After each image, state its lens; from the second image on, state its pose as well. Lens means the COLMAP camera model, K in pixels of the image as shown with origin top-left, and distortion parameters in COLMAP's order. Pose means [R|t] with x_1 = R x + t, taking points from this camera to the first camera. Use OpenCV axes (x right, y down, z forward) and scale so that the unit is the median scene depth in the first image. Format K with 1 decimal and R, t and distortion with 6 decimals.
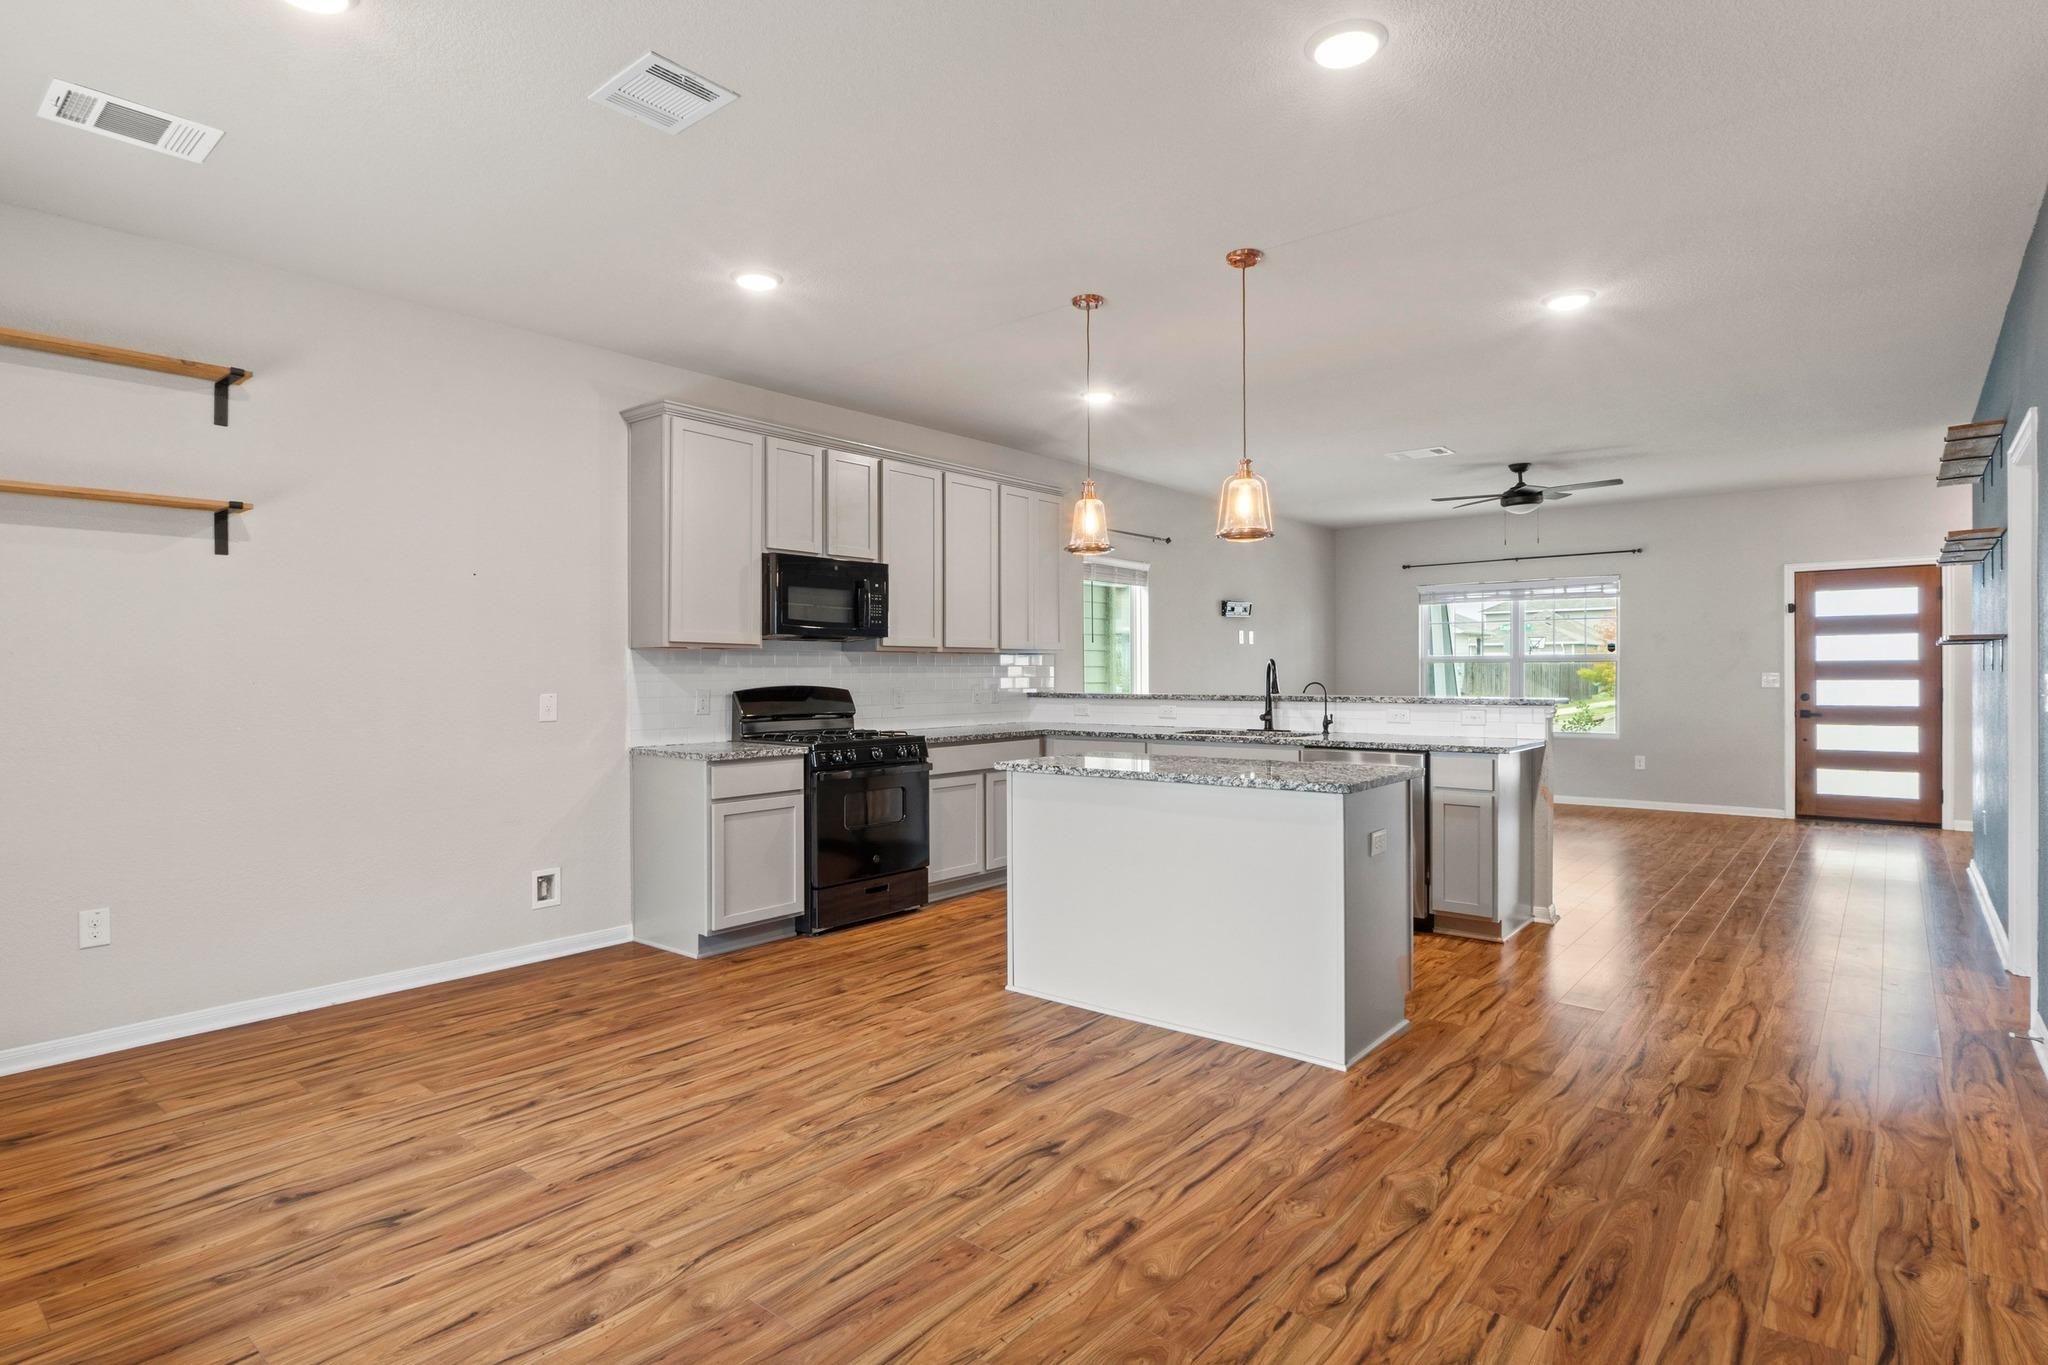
lens RADIAL K [[1059.1, 0, 1025.3], [0, 1059.1, 671.3], [0, 0, 1]] dist [-0.007497, 0.001427]
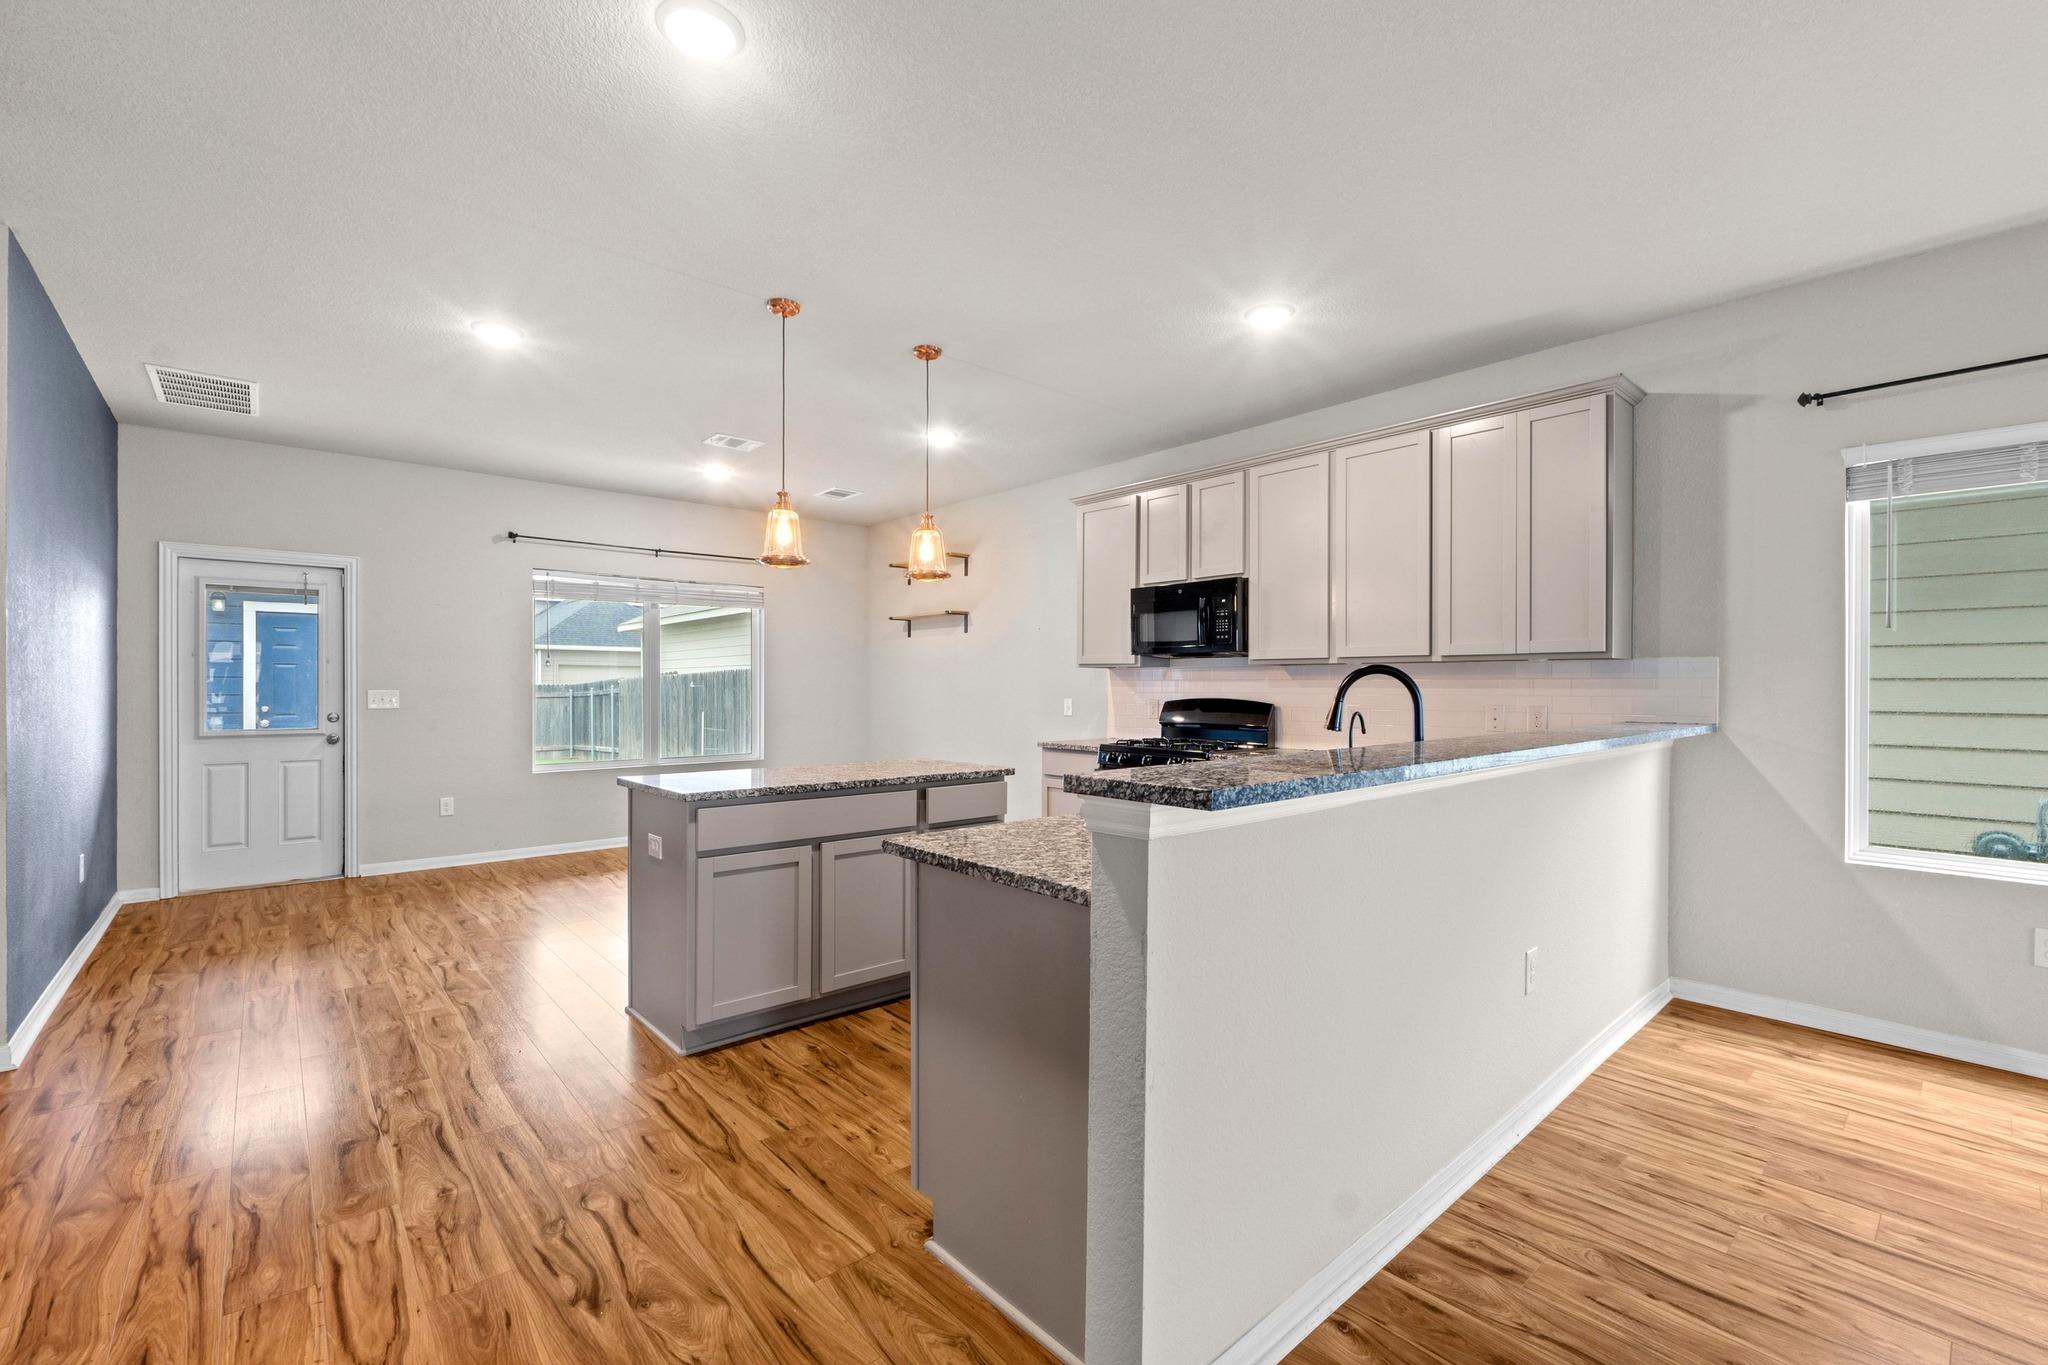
lens RADIAL K [[879.5, 0, 1015.6], [0, 879.5, 685.2], [0, 0, 1]] dist [-0.007525, 0.000945]
pose [[-0.172000, 0.004255, -0.985088, 0.950971], [-0.000438, 0.999990, 0.004396, -0.005220], [0.985097, 0.001188, -0.171996, 1.251601]]
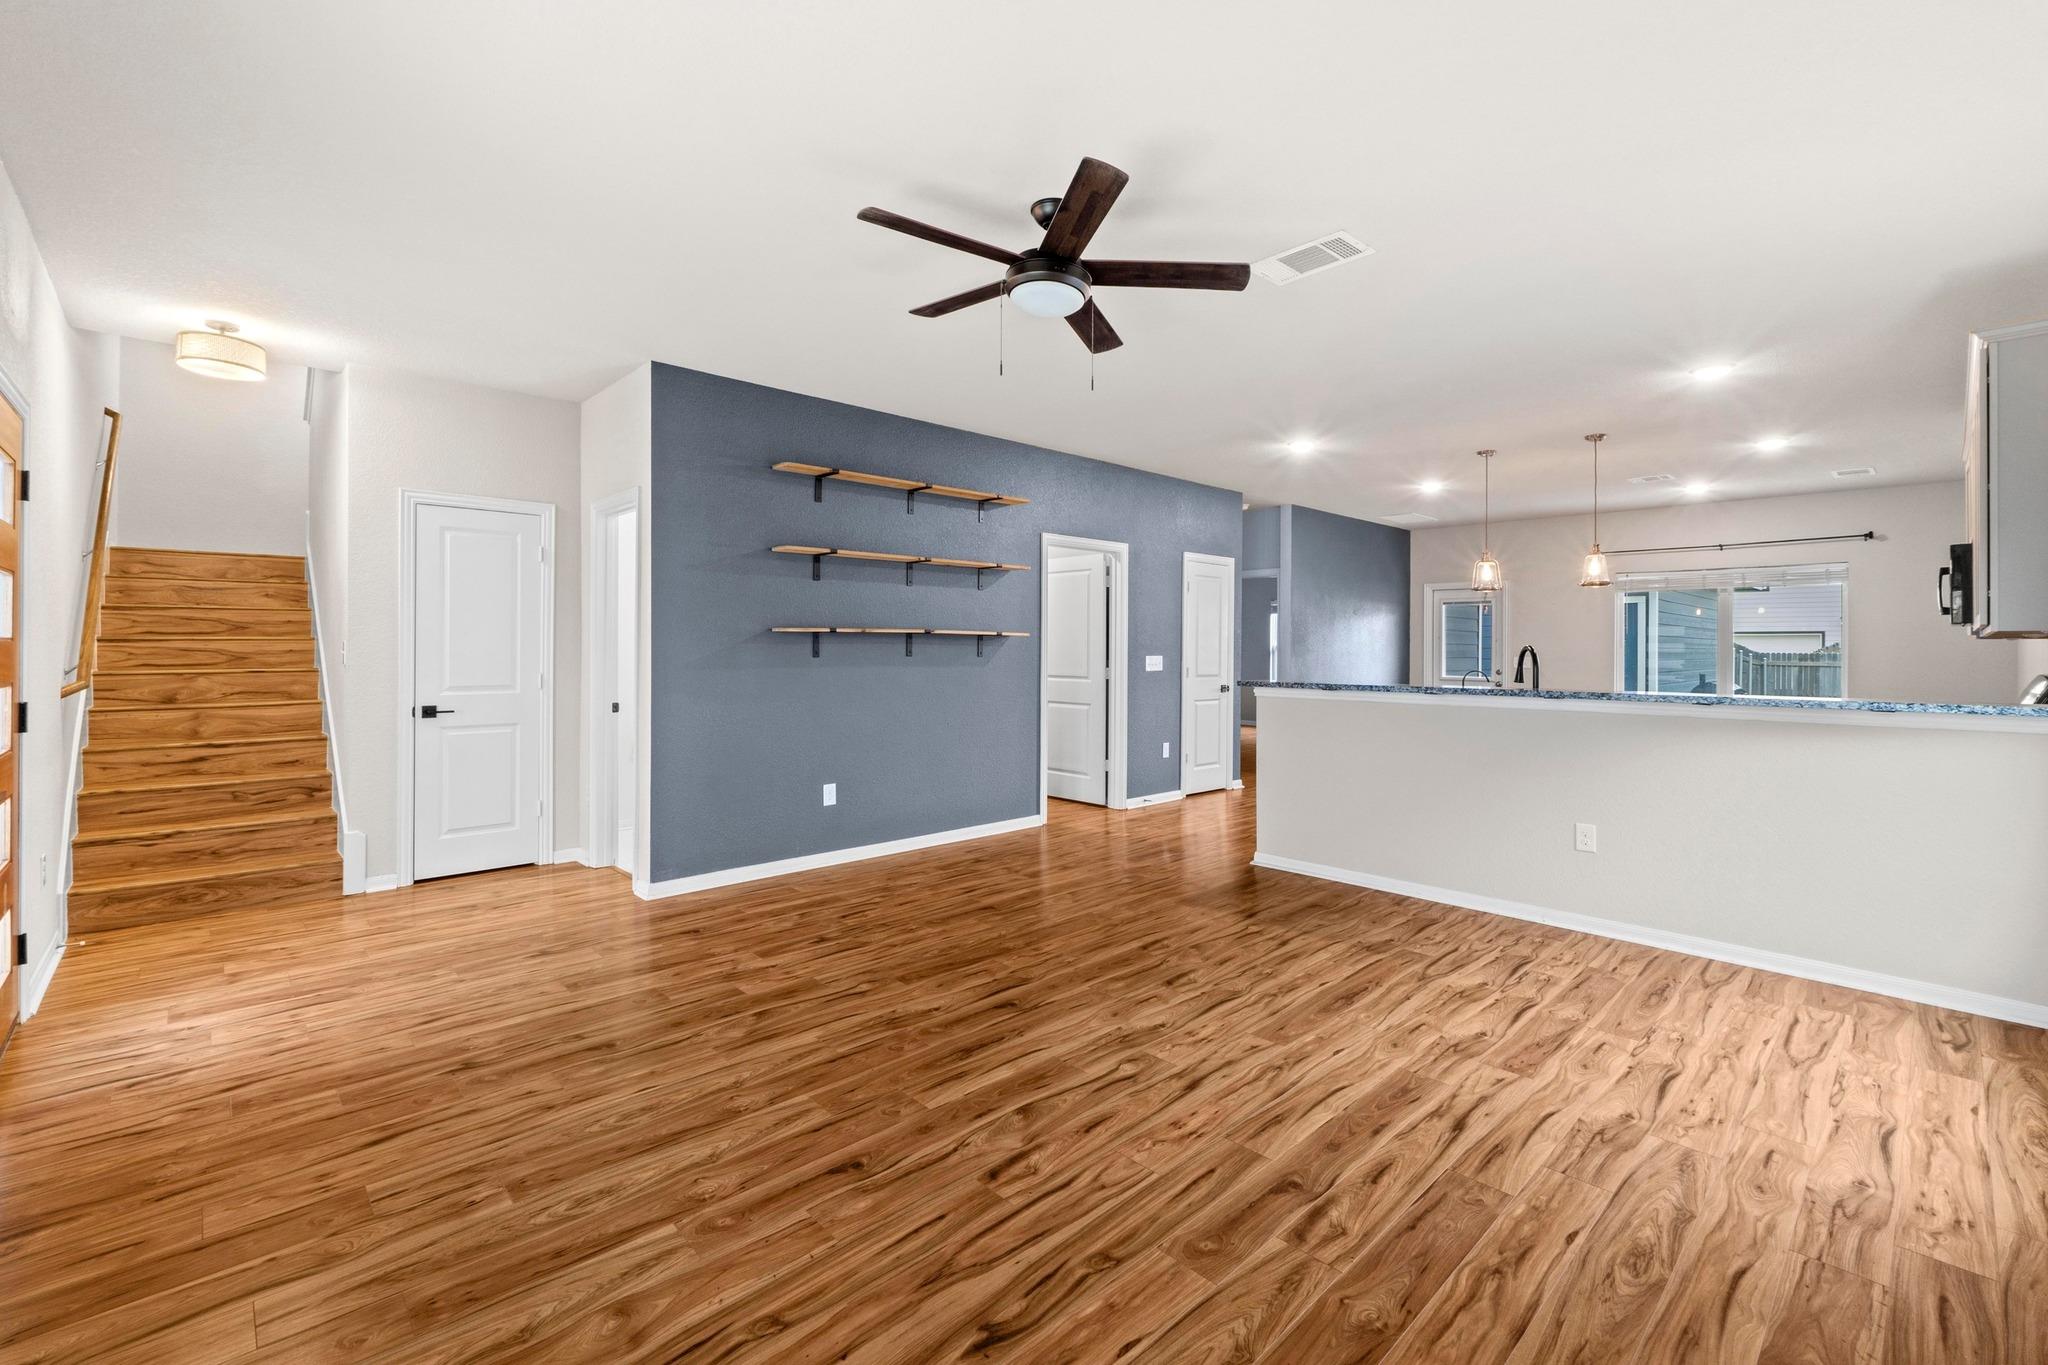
lens RADIAL K [[879.5, 0, 1016.9], [0, 879.5, 652.2], [0, 0, 1]] dist [-0.007525, 0.000945]
pose [[-0.990831, -0.000558, 0.135104, 0.785493], [-0.000152, 0.999995, 0.003009, -0.011685], [-0.135105, 0.002961, -0.990827, 2.509644]]
